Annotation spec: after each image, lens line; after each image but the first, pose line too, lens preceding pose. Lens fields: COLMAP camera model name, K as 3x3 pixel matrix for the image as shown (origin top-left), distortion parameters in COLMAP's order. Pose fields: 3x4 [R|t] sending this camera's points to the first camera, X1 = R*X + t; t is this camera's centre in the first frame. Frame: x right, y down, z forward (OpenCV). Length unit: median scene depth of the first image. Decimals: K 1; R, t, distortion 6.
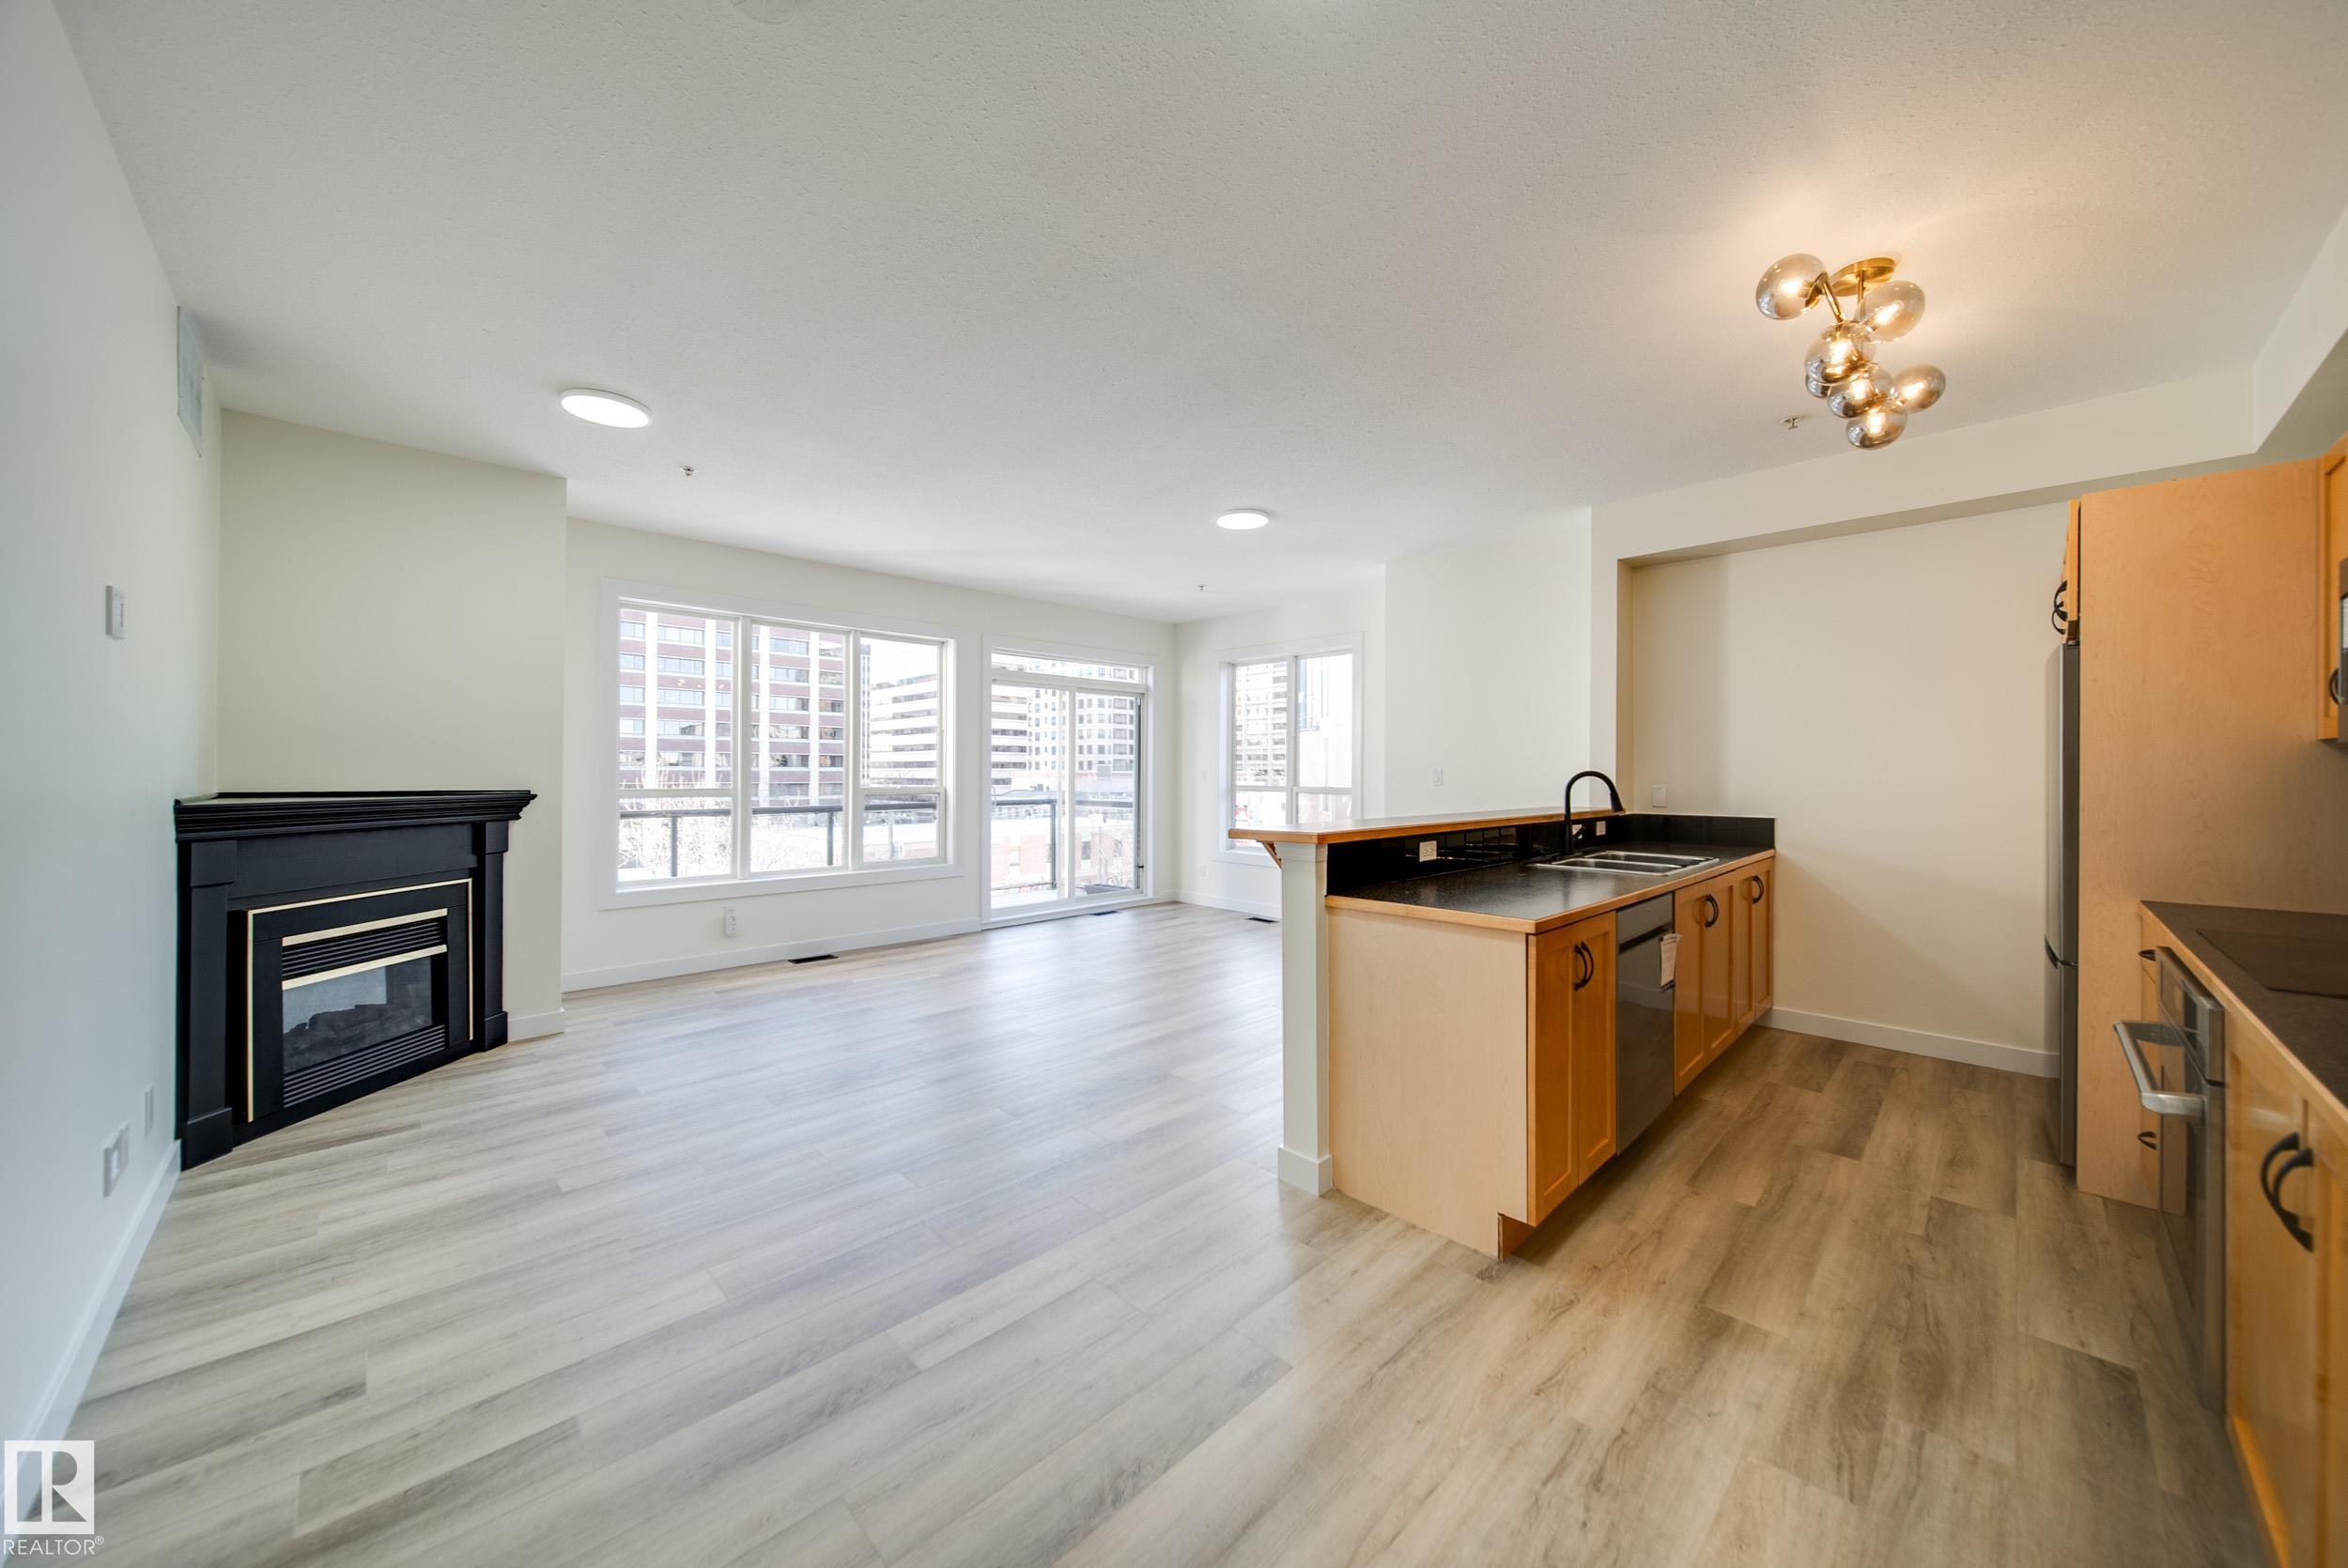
lens RADIAL K [[827.1, 0, 1178.7], [0, 827.1, 771.7], [0, 0, 1]] dist [0.000704, -0.001937]
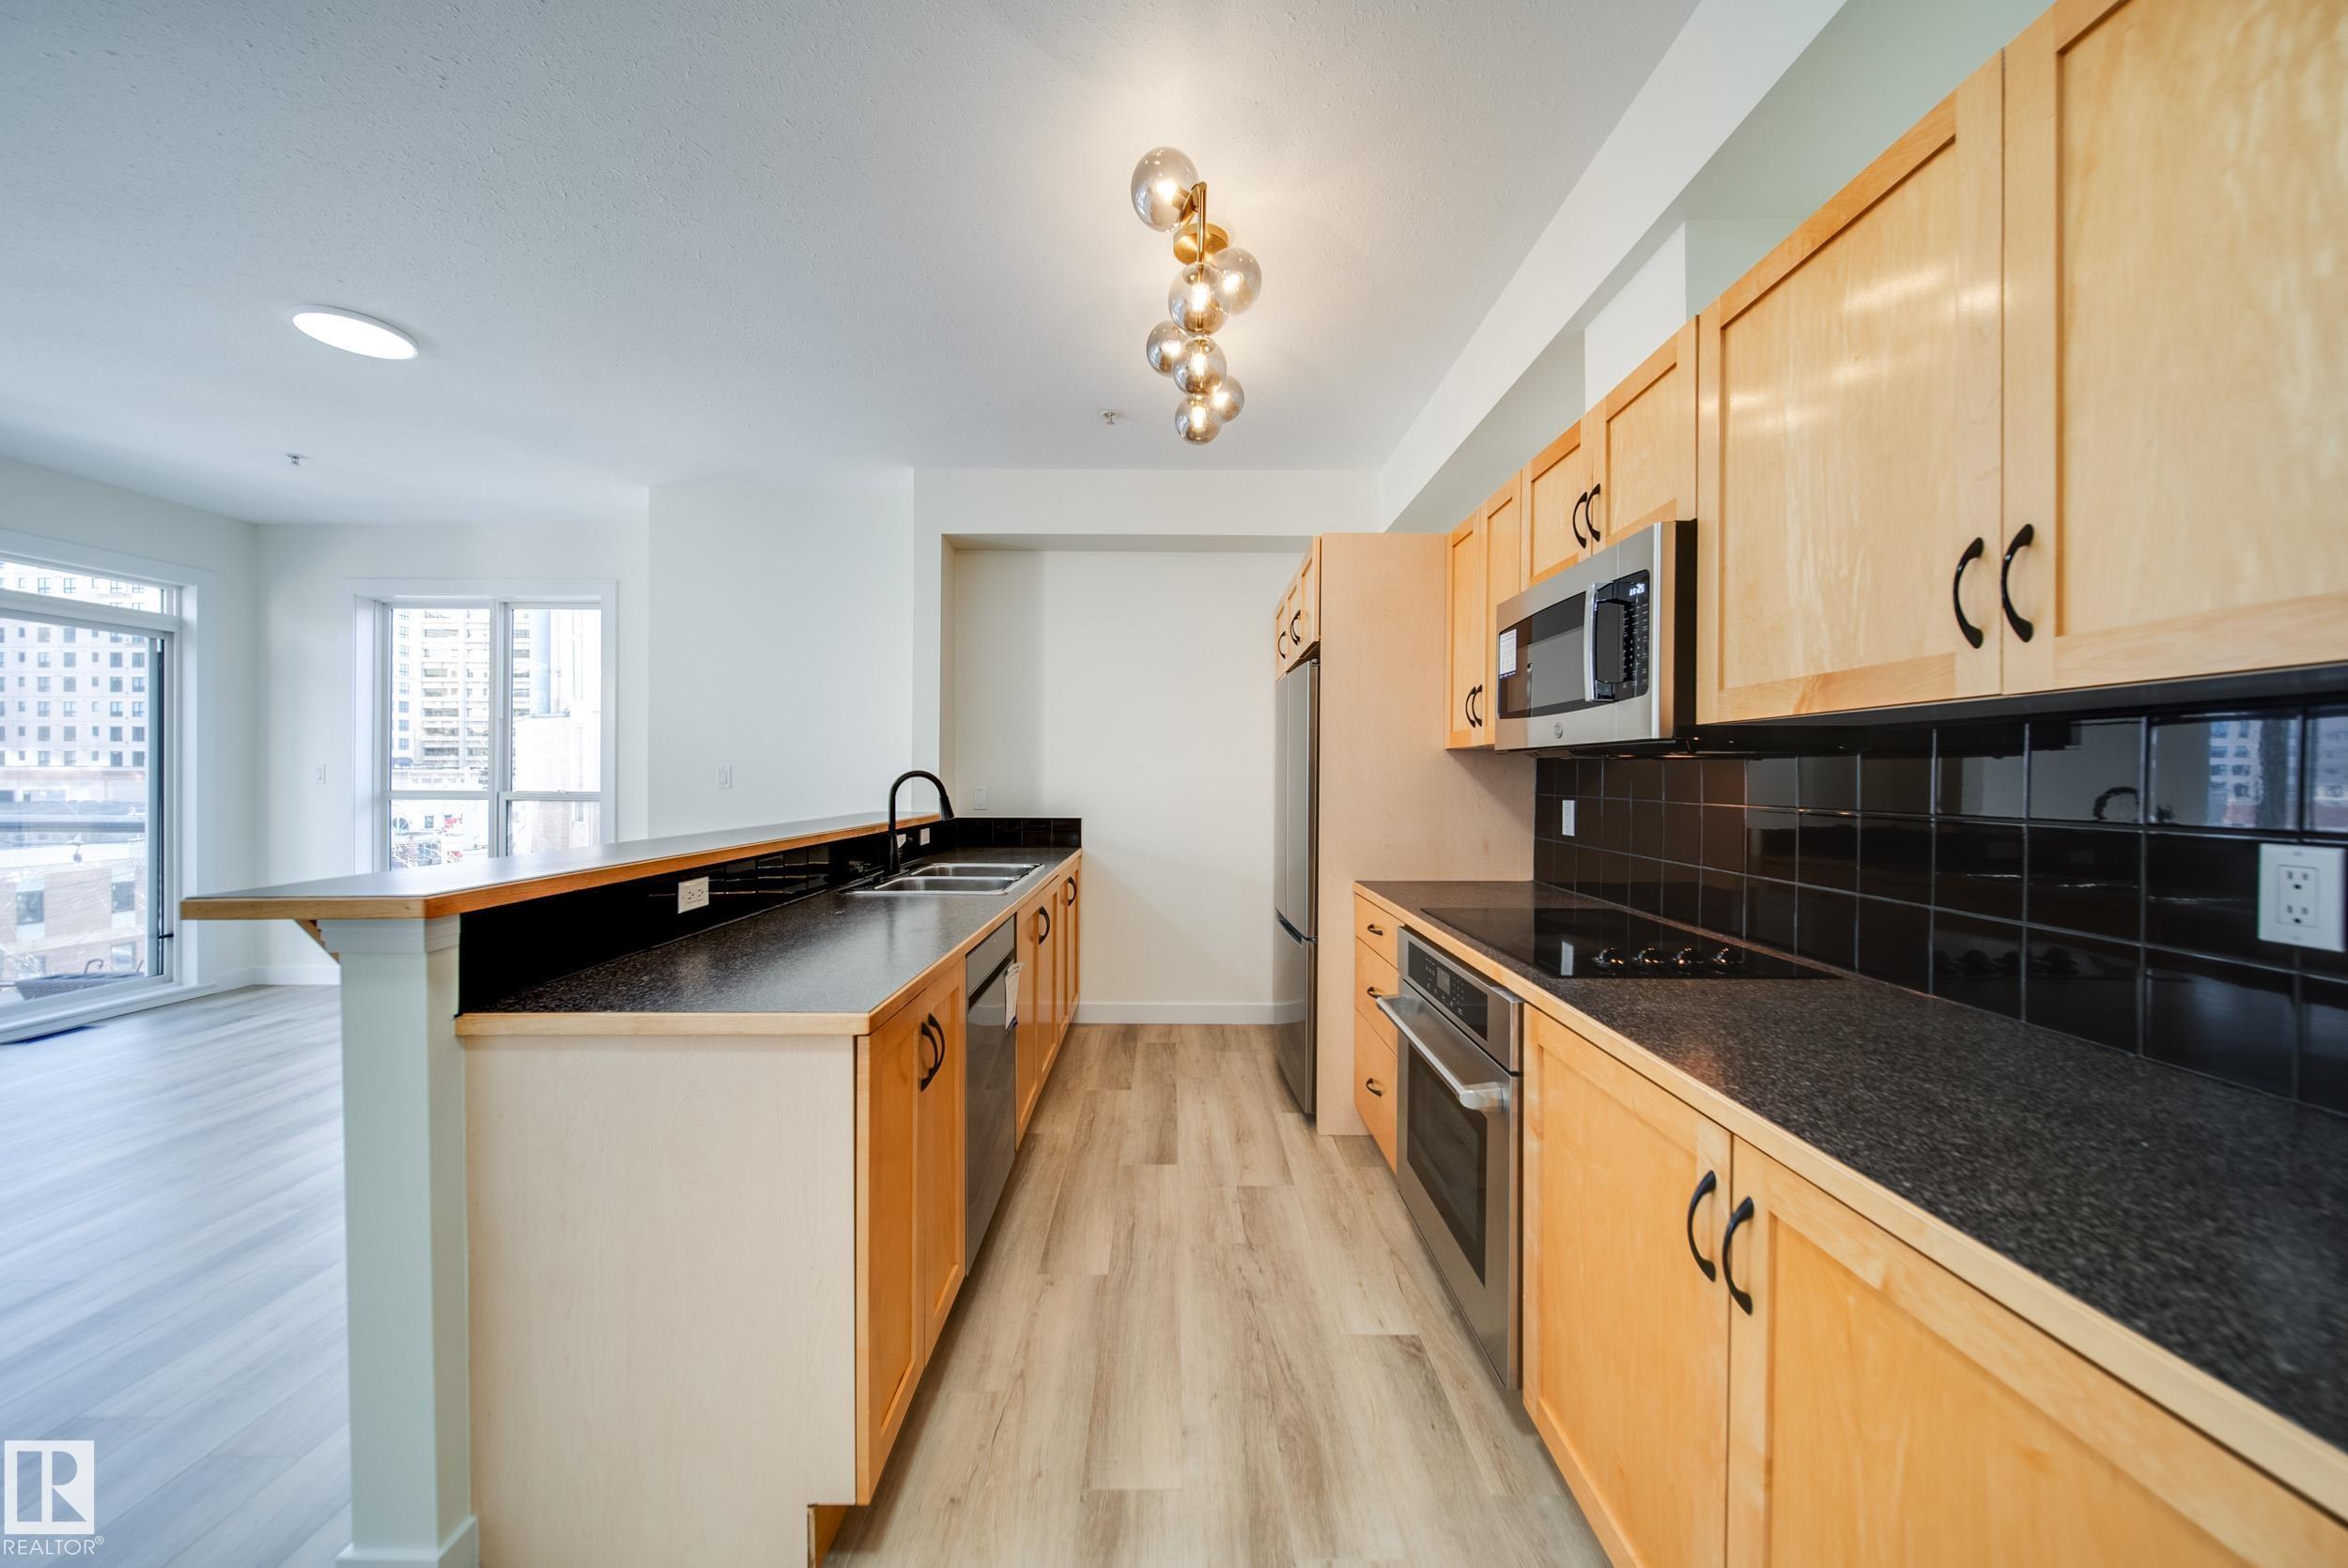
lens RADIAL K [[827.1, 0, 1173.8], [0, 827.1, 777.7], [0, 0, 1]] dist [0.000704, -0.001937]
pose [[0.703882, -0.001792, 0.710314, 0.097400], [-0.003350, 0.999977, 0.005843, 0.000523], [-0.710309, -0.006492, 0.703860, 0.257381]]
